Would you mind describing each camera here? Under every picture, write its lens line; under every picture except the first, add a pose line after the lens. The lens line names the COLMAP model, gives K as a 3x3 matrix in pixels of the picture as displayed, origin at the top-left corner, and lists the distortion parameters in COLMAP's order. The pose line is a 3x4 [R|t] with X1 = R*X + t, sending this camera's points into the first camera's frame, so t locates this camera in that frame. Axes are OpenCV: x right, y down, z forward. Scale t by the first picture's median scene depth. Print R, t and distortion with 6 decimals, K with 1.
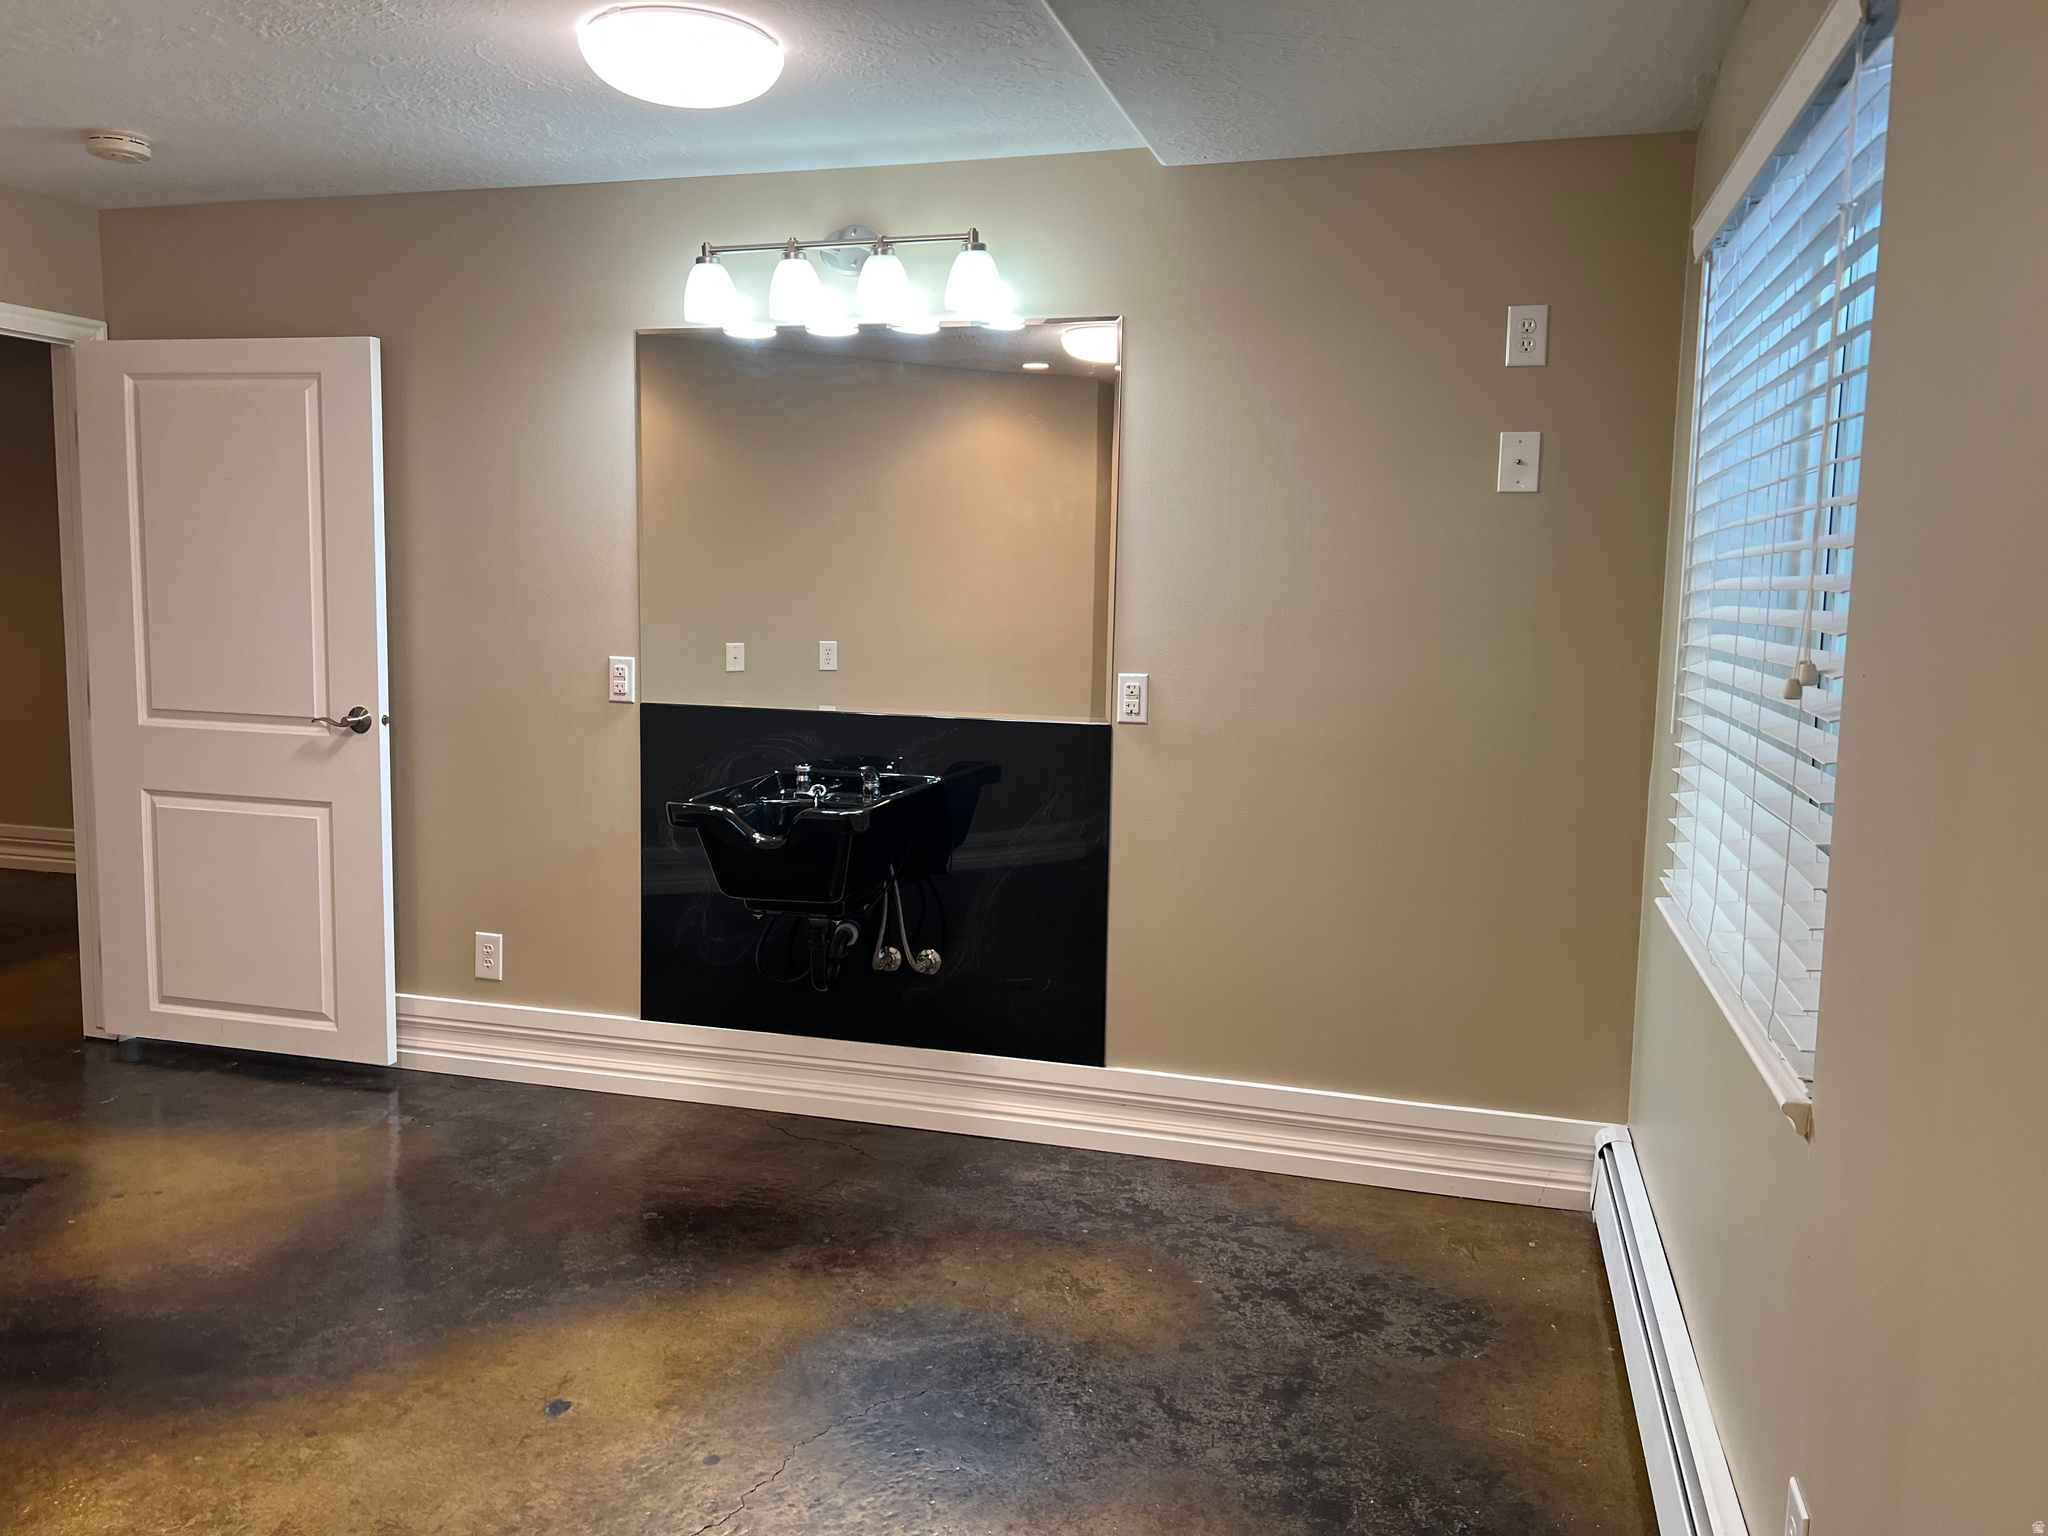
lens RADIAL K [[1550.0, 0, 1024.0], [0, 1550.0, 768.0], [0, 0, 1]] dist [0.054137, -0.064100]
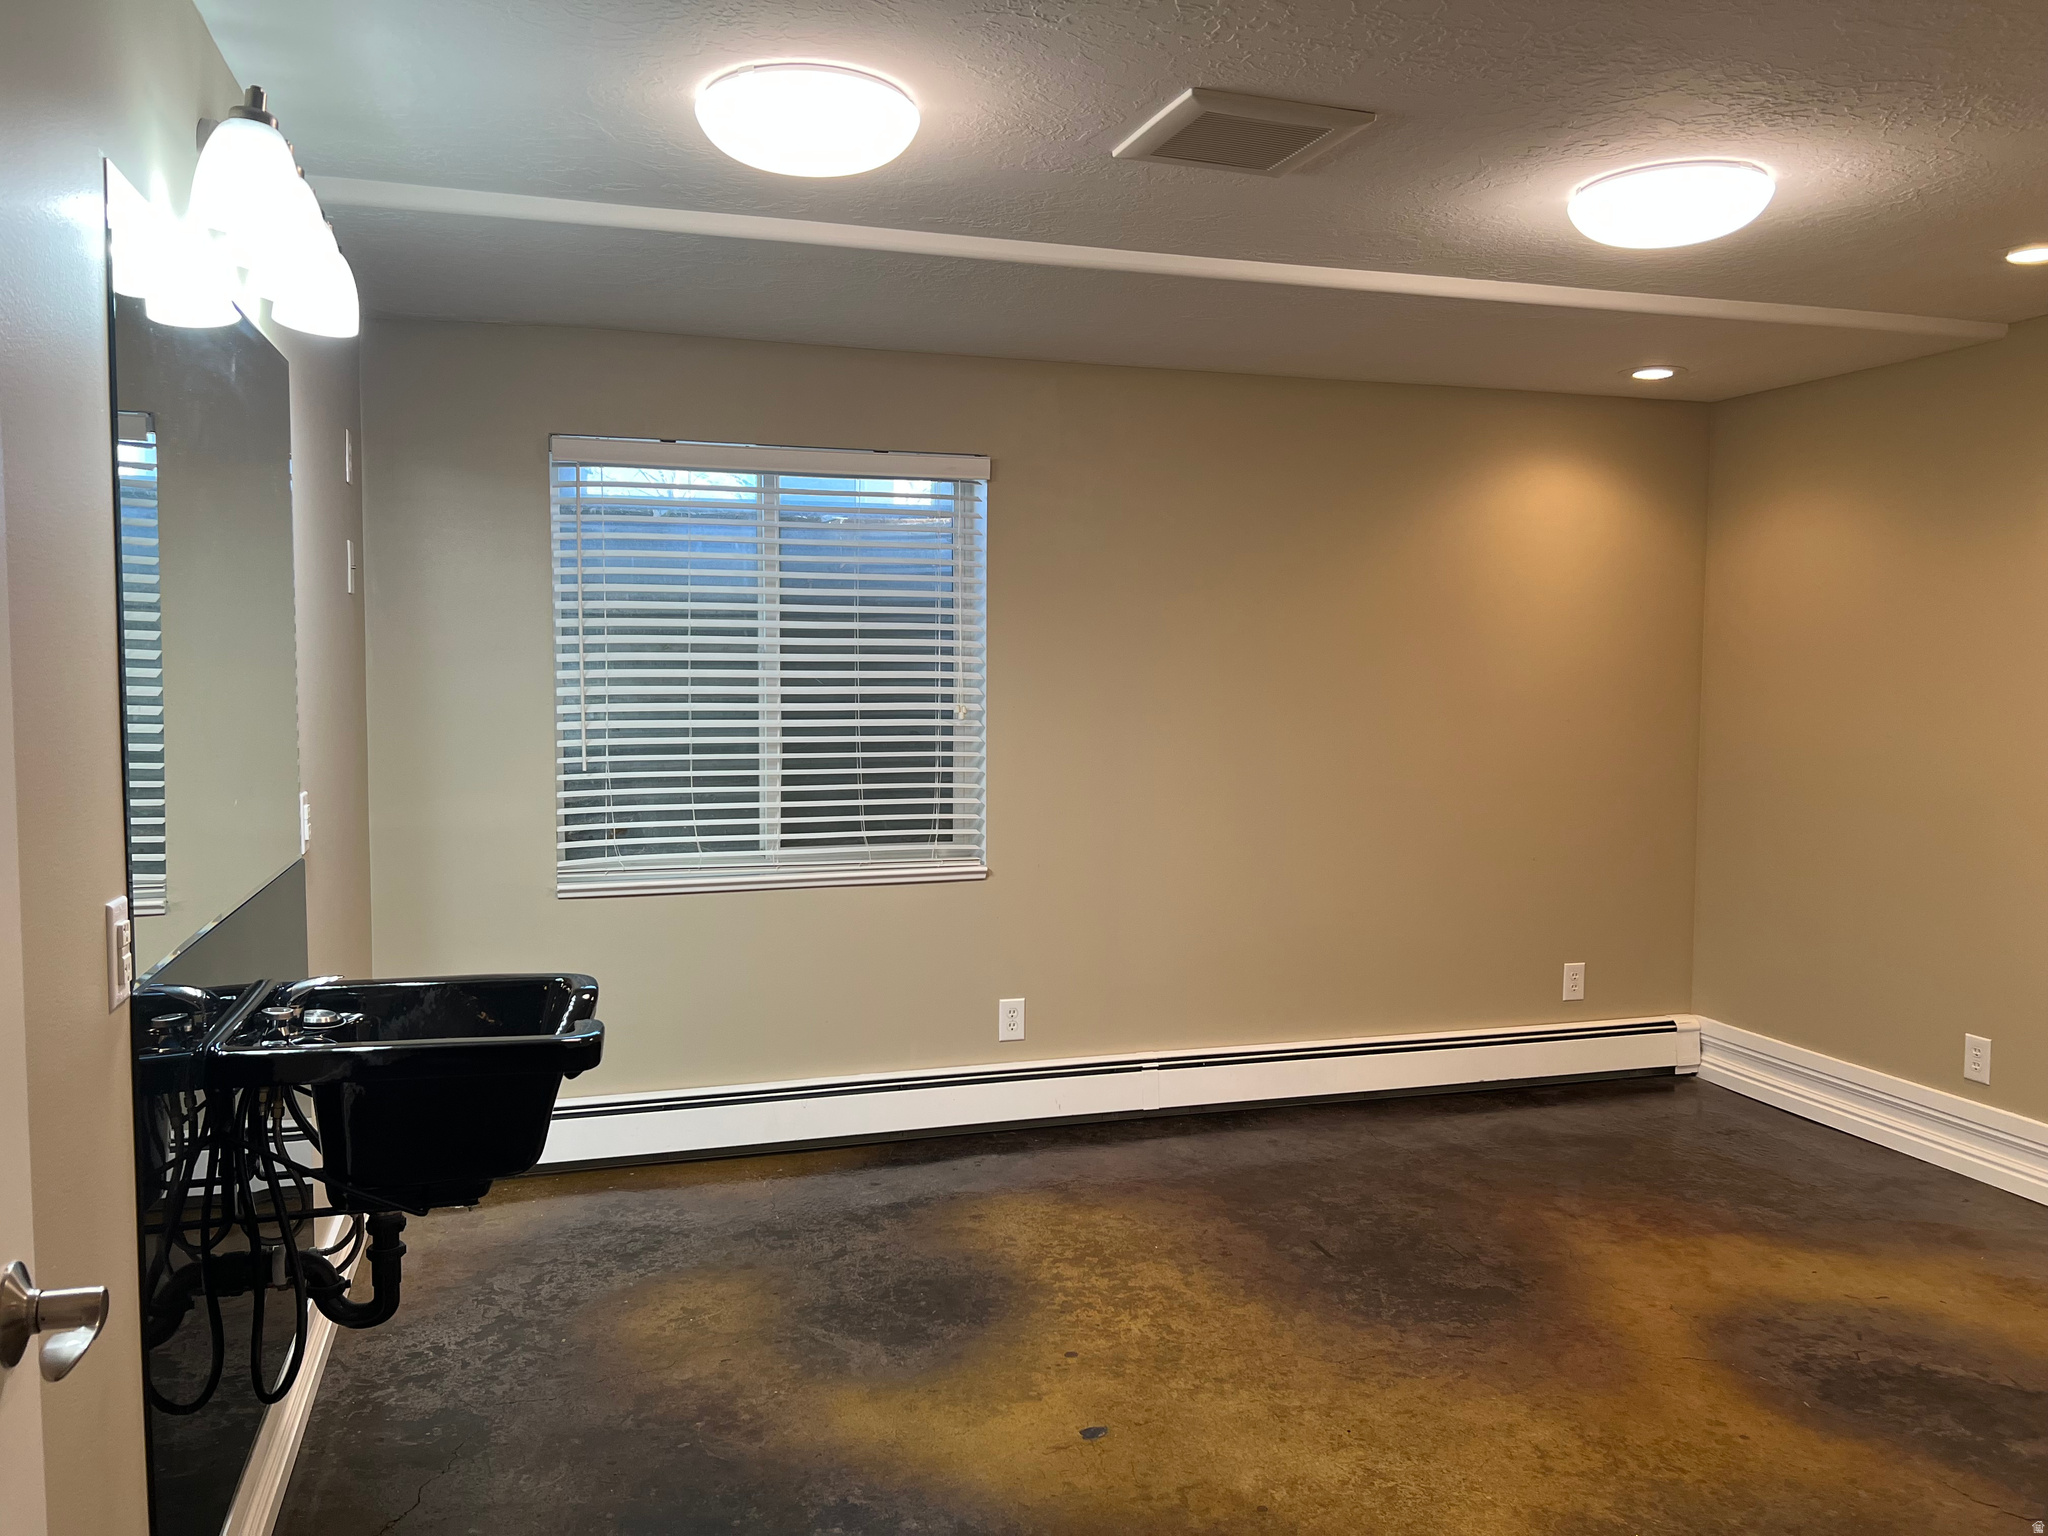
lens RADIAL K [[1550.0, 0, 1024.0], [0, 1550.0, 768.0], [0, 0, 1]] dist [0.054137, -0.064100]
pose [[-0.548680, -0.082367, 0.831965, -1.078884], [0.083840, 0.984697, 0.152780, -0.220210], [-0.831818, 0.153579, -0.533378, 1.449490]]
